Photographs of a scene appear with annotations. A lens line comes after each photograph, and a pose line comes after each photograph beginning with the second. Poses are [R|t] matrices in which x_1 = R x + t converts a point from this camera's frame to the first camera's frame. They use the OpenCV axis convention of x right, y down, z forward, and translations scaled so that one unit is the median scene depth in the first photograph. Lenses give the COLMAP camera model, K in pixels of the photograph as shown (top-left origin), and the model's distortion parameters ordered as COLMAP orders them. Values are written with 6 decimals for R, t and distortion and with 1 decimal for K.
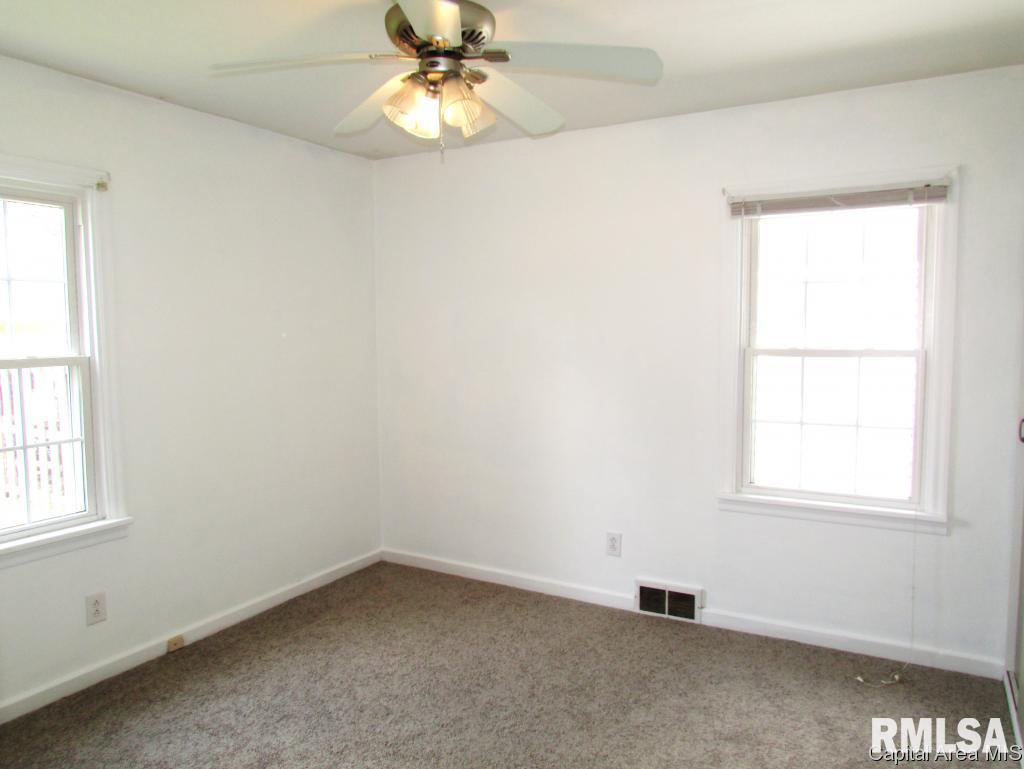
lens RADIAL K [[727.2, 0, 511.8], [0, 727.2, 390.2], [0, 0, 1]] dist [-0.022509, 0.000517]
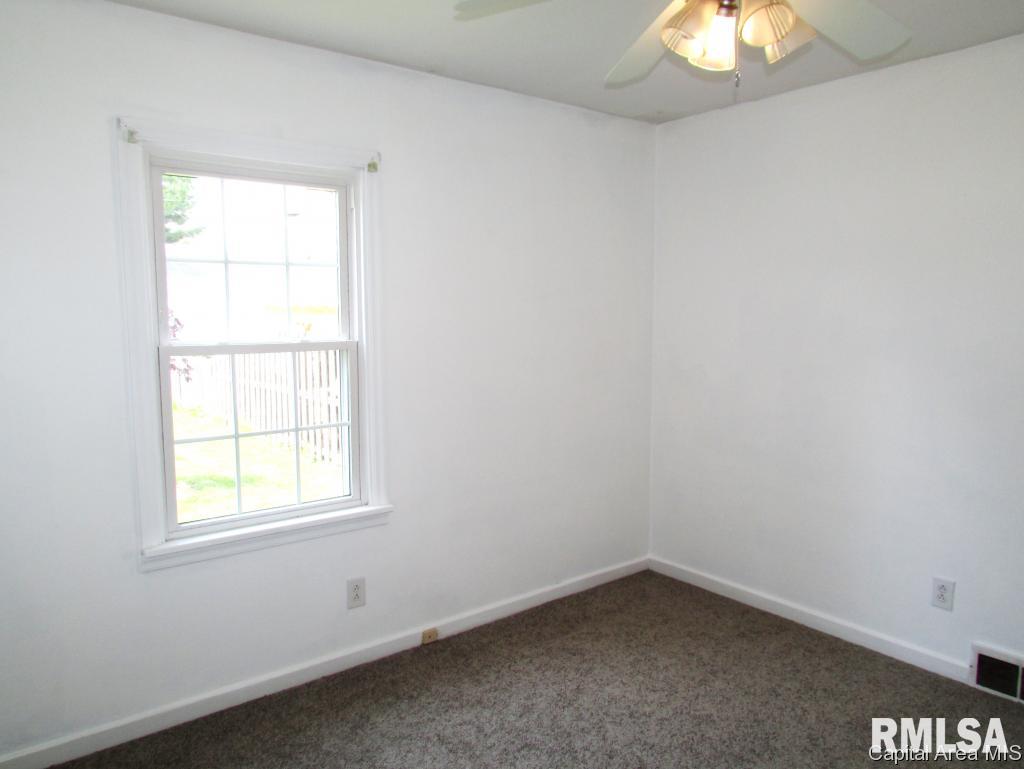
lens RADIAL K [[727.2, 0, 511.8], [0, 727.2, 390.2], [0, 0, 1]] dist [-0.022509, 0.000517]
pose [[0.927055, 0.044387, -0.372289, -0.012931], [-0.035930, 0.998915, 0.029624, -0.015277], [0.373200, -0.014087, 0.927644, 0.140434]]
